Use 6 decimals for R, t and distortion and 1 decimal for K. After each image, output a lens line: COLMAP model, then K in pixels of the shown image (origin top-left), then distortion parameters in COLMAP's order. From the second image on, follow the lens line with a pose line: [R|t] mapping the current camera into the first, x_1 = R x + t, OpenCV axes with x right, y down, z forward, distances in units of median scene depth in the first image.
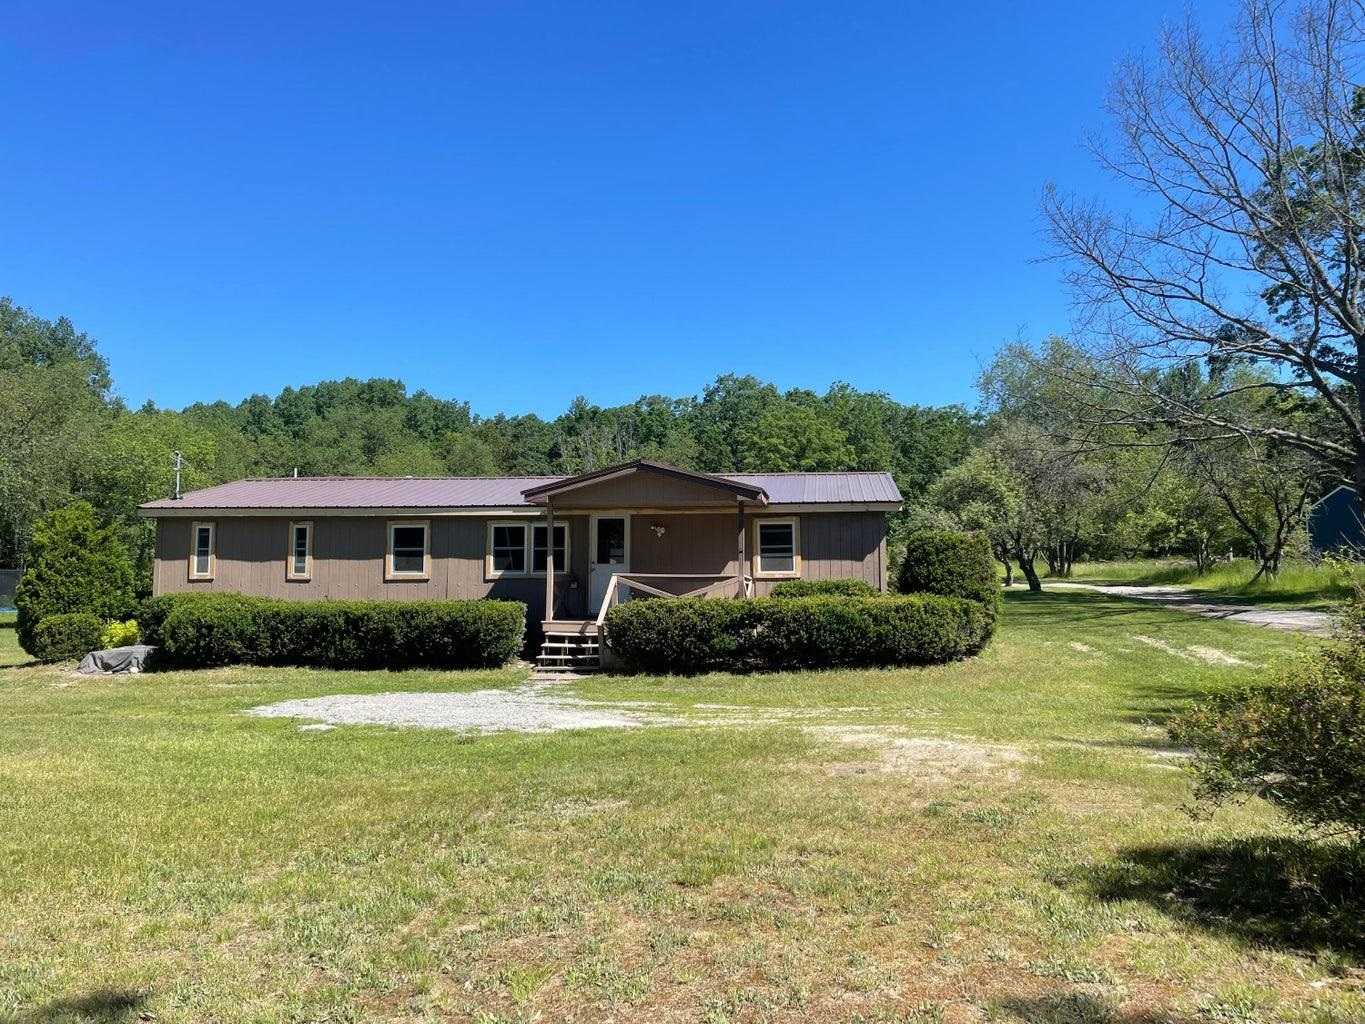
lens RADIAL K [[1024.6, 0, 692.8], [0, 1024.6, 499.0], [0, 0, 1]] dist [0.071068, -0.090917]
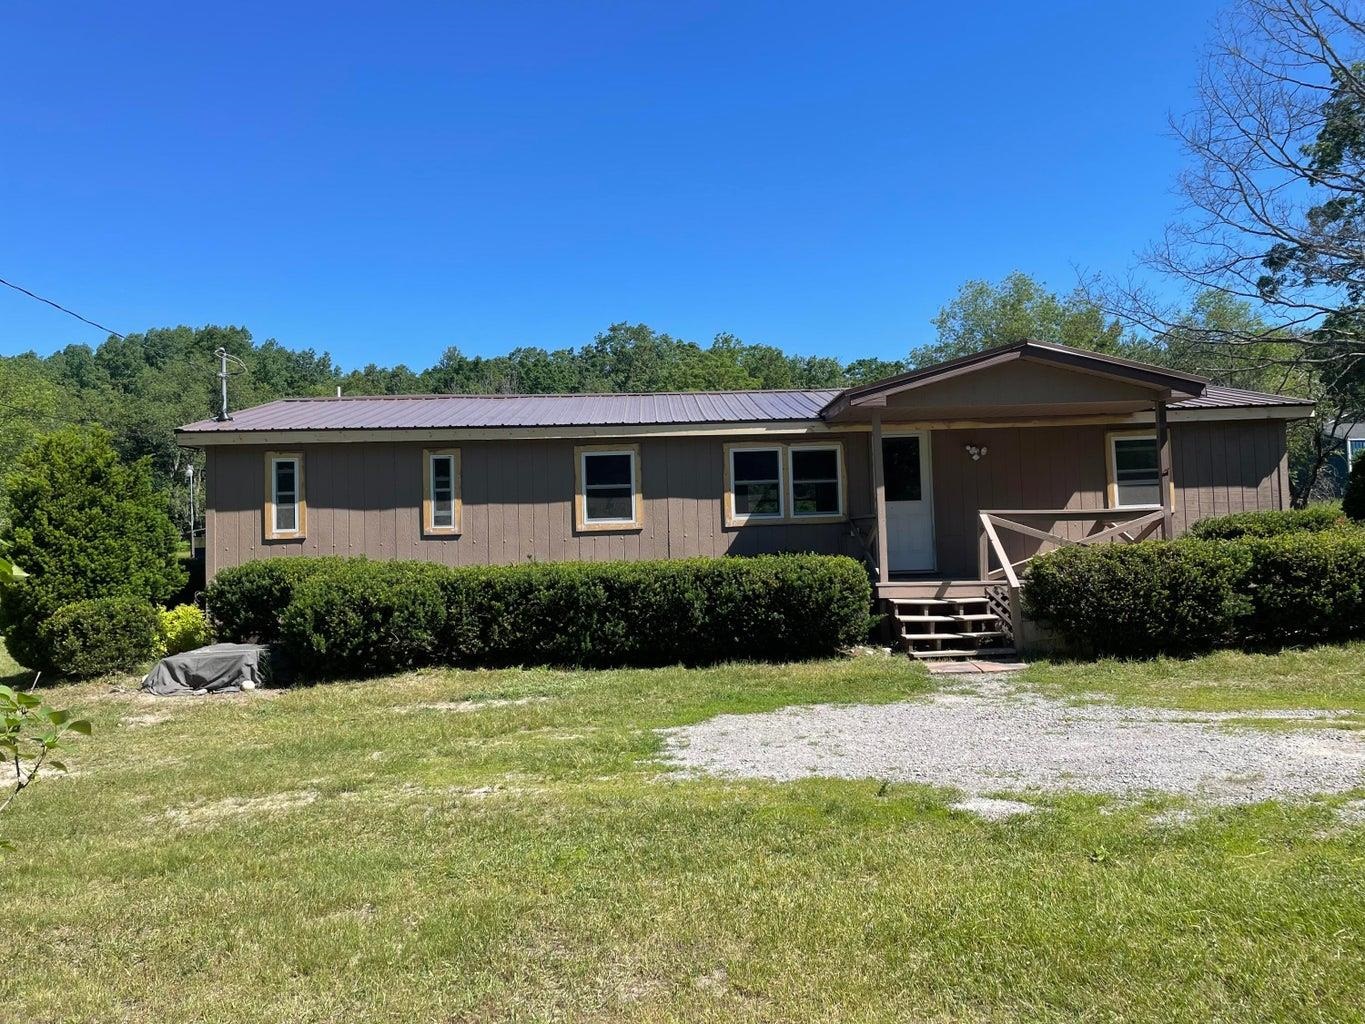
lens RADIAL K [[1024.6, 0, 684.2], [0, 1024.6, 502.3], [0, 0, 1]] dist [0.071068, -0.090917]
pose [[0.986991, -0.022824, 0.159147, -0.341914], [0.016596, 0.999048, 0.040356, 0.033216], [-0.159917, -0.037190, 0.986430, 0.325037]]
